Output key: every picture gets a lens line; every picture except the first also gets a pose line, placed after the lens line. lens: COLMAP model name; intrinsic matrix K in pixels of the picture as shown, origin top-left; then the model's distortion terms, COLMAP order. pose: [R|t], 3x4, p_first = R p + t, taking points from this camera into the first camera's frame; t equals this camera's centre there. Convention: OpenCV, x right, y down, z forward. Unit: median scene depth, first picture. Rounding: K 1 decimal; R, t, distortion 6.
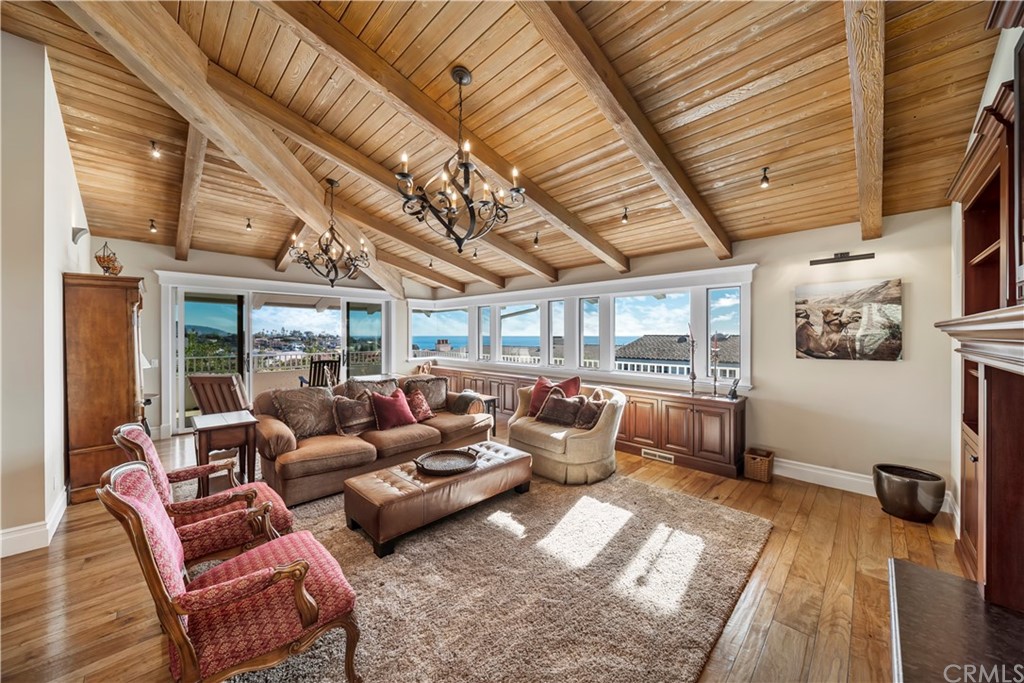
lens RADIAL K [[359.5, 0, 510.3], [0, 359.5, 346.6], [0, 0, 1]] dist [-0.000991, -0.000031]
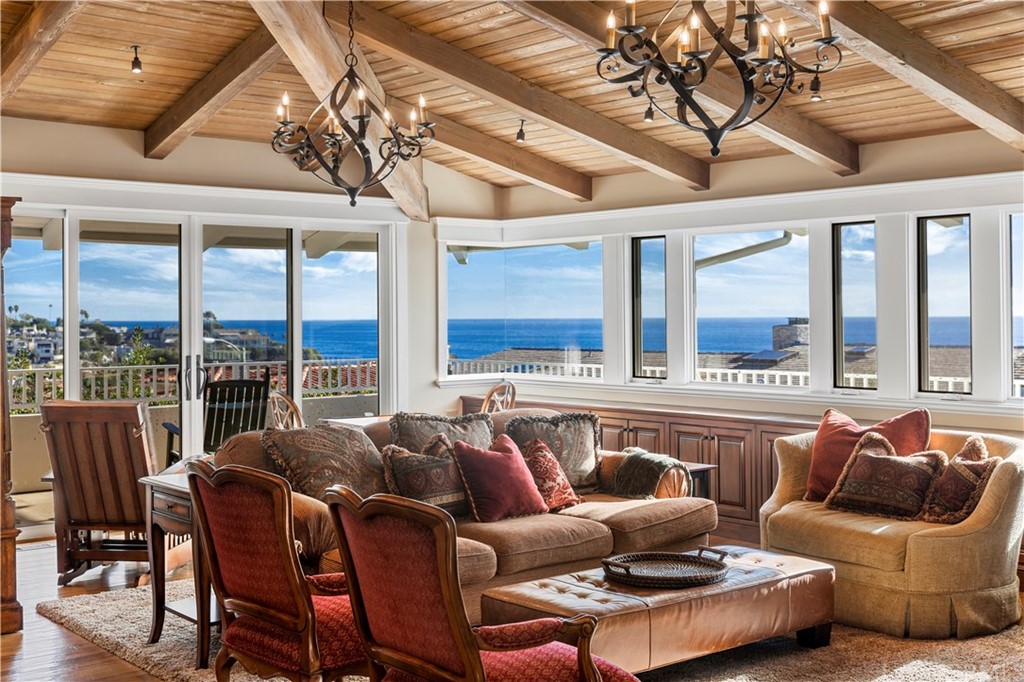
lens RADIAL K [[1242.4, 0, 512.1], [0, 1242.4, 332.3], [0, 0, 1]] dist [0.030550, 0.000000]
pose [[0.995861, -0.004019, -0.090805, -0.162409], [0.002269, 0.999810, -0.019364, 0.021435], [0.090865, 0.019078, 0.995680, -0.511180]]
